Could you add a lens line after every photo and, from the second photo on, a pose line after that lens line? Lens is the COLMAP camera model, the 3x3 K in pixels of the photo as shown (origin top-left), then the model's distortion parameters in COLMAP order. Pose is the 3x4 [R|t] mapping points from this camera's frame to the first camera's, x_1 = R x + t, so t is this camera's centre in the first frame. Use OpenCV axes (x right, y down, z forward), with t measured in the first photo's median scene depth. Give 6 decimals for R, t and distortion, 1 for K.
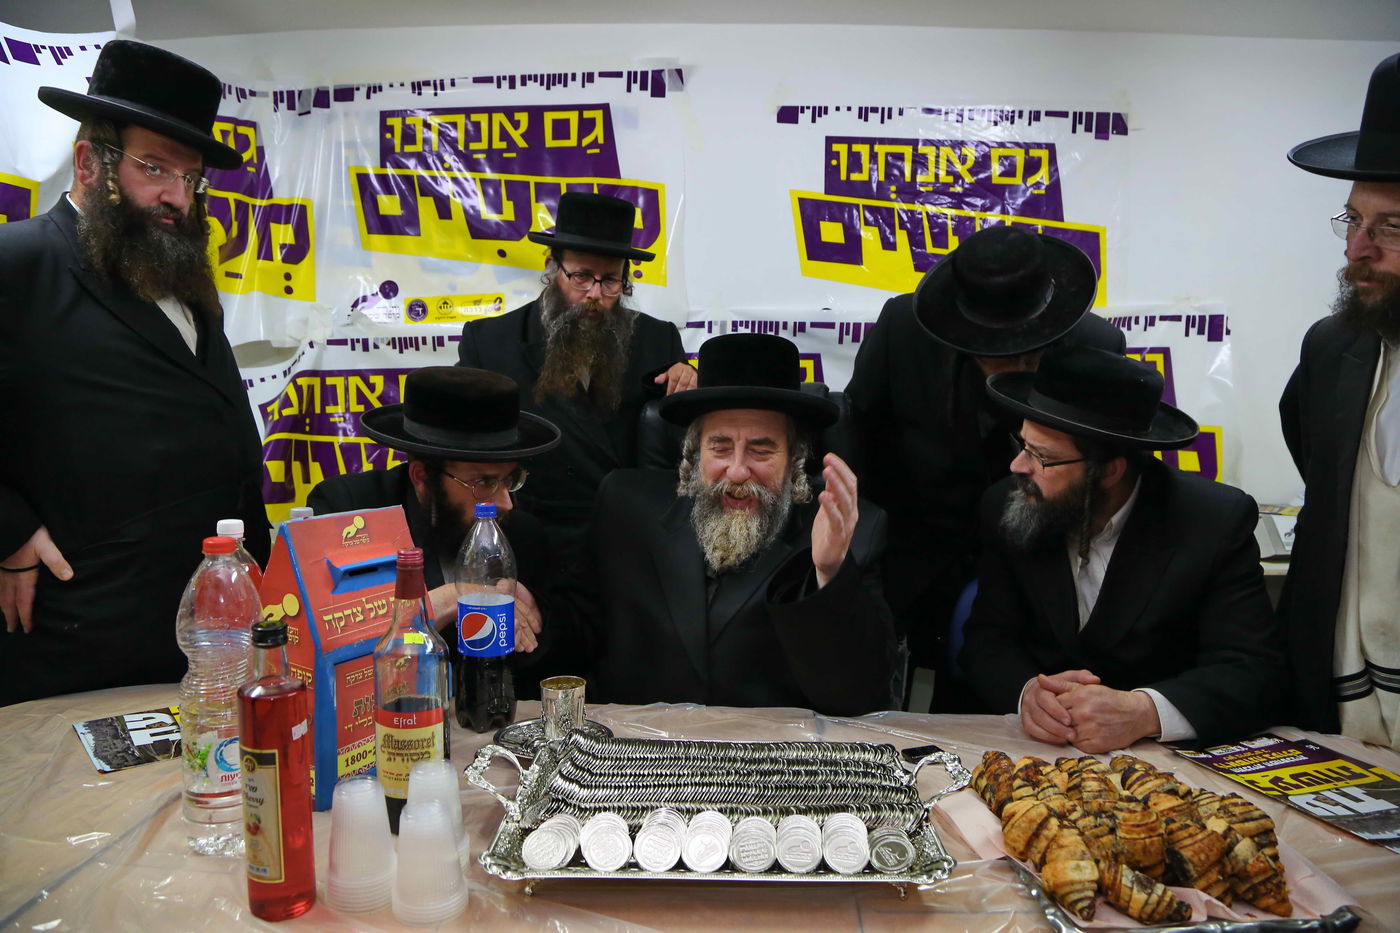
lens RADIAL K [[983.4, 0, 693.8], [0, 983.4, 441.0], [0, 0, 1]] dist [-0.128265, 0.075369]
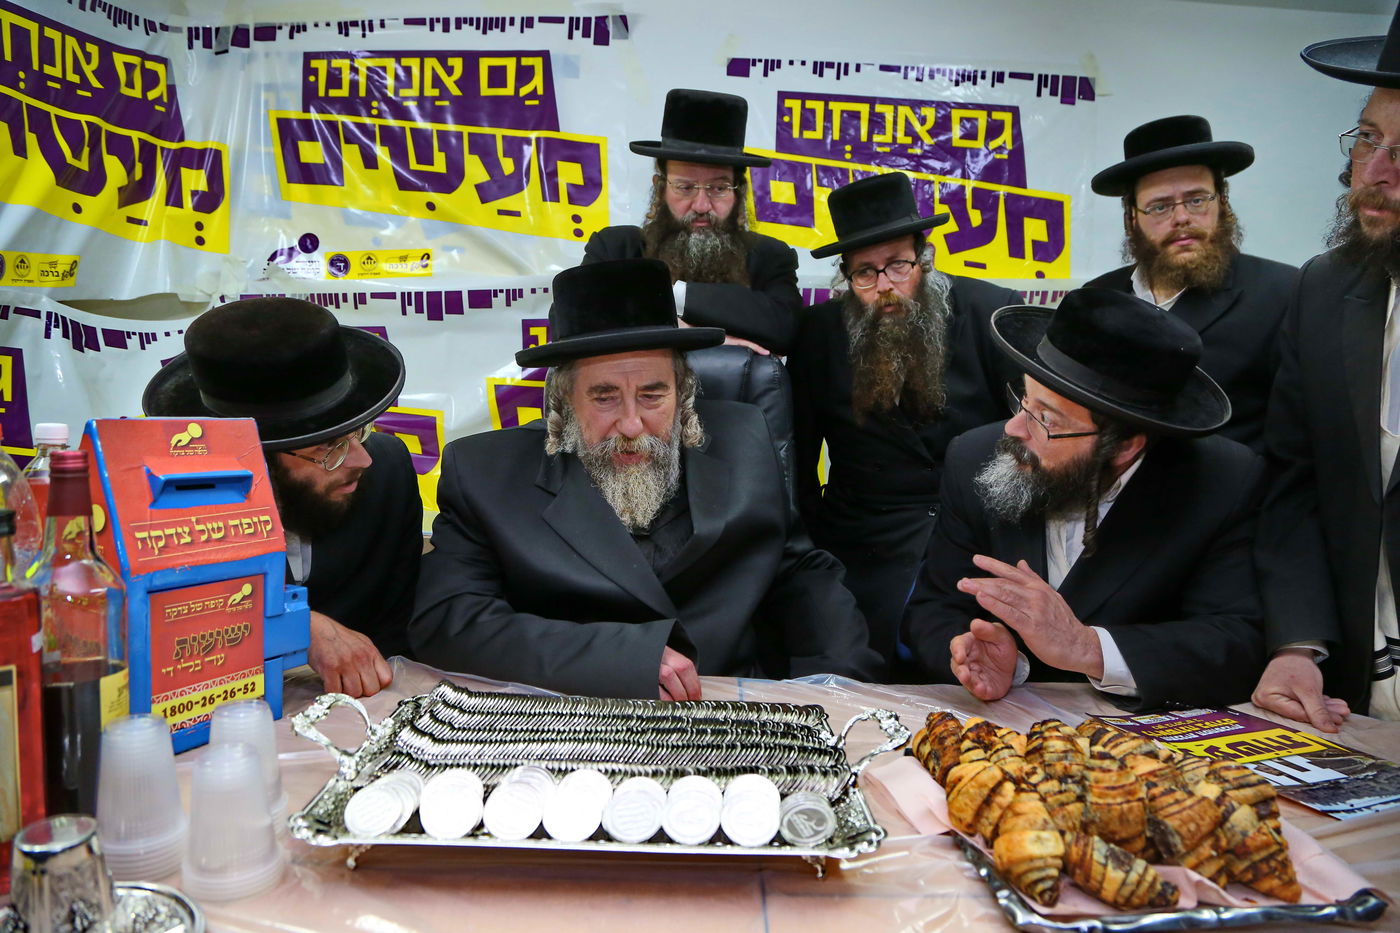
lens RADIAL K [[958.8, 0, 700.0], [0, 958.8, 466.5], [0, 0, 1]] dist [-0.133670, 0.088814]
pose [[0.999199, 0.017706, 0.035897, 0.046992], [-0.017613, 0.999841, -0.002908, 0.077310], [-0.035943, 0.002274, 0.999351, 0.123103]]
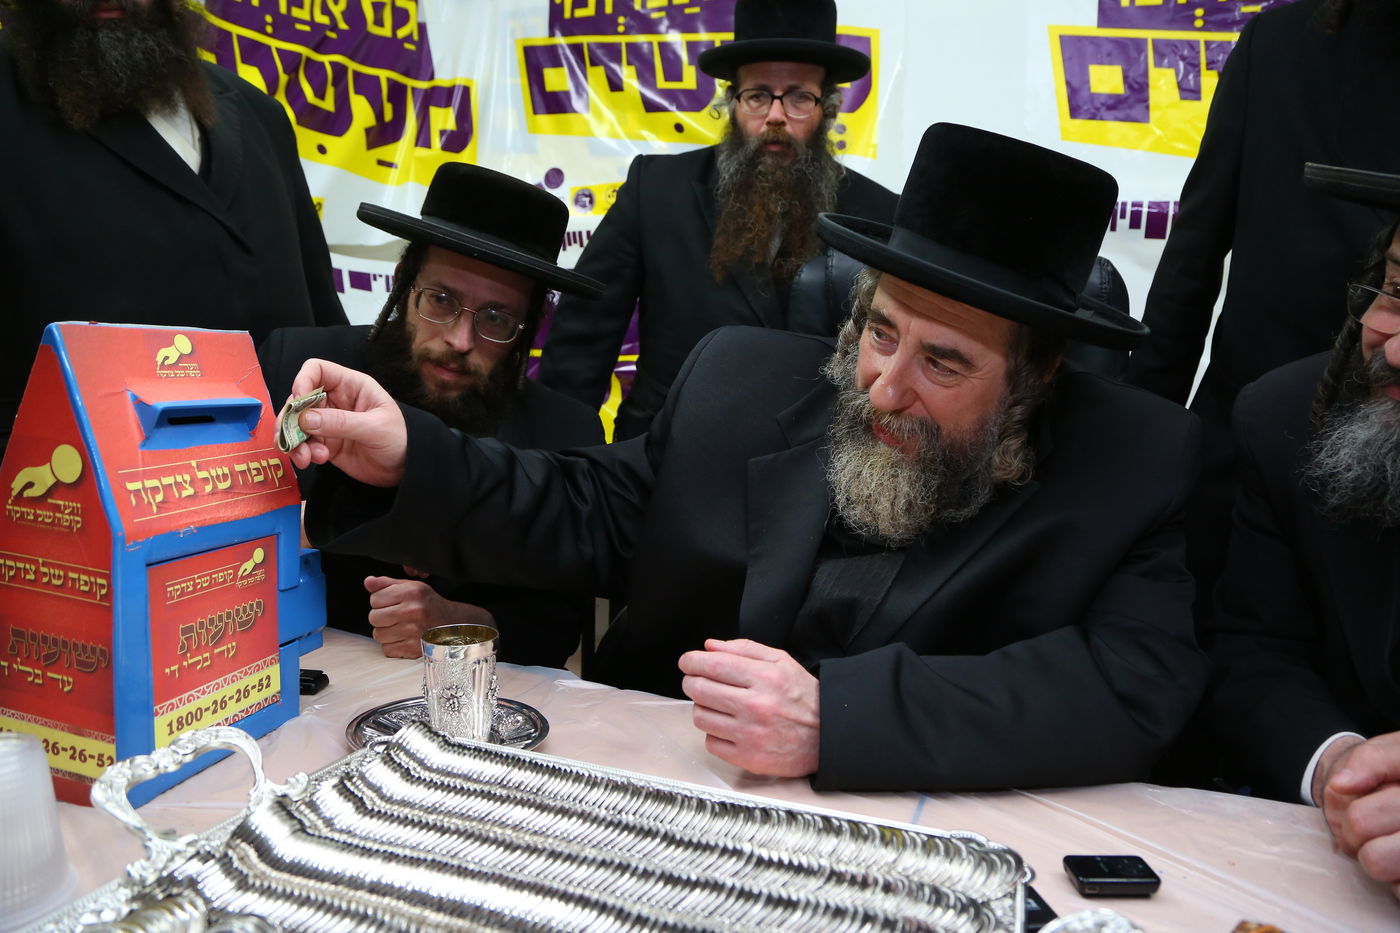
lens RADIAL K [[917.4, 0, 700.0], [0, 917.4, 466.5], [0, 0, 1]] dist [-0.112592, 0.047775]
pose [[0.948748, 0.053299, -0.311506, 0.104389], [-0.042832, 0.998267, 0.040354, 0.087688], [0.313117, -0.024943, 0.949387, 0.376822]]
